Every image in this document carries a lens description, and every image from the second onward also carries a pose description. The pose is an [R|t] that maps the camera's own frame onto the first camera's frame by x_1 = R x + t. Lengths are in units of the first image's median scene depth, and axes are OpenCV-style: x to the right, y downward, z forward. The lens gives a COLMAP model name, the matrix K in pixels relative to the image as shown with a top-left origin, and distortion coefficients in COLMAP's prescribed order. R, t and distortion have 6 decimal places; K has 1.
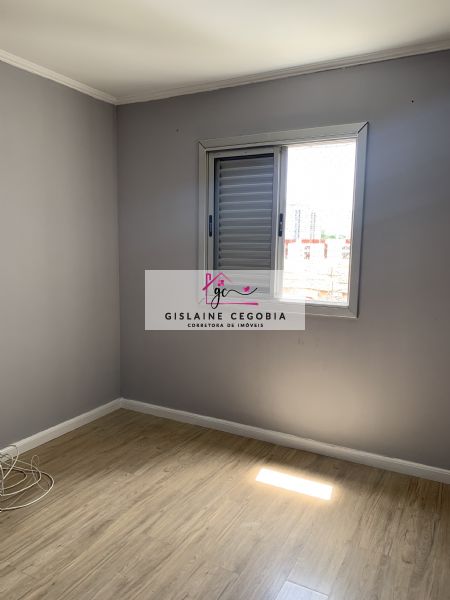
lens RADIAL K [[459.1, 0, 218.6], [0, 459.1, 306.8], [0, 0, 1]] dist [0.022270, -0.024187]
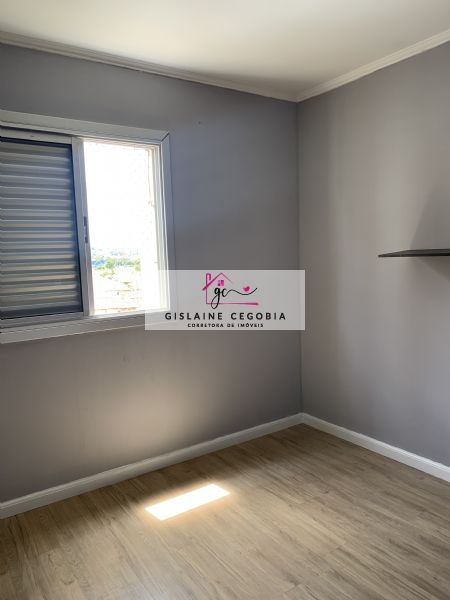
lens RADIAL K [[459.1, 0, 222.4], [0, 459.1, 304.8], [0, 0, 1]] dist [0.022270, -0.024187]
pose [[0.460589, -0.125437, 0.878706, -0.563745], [0.158796, 0.985638, 0.057466, -0.055583], [-0.873294, 0.113067, 0.473893, 0.428534]]
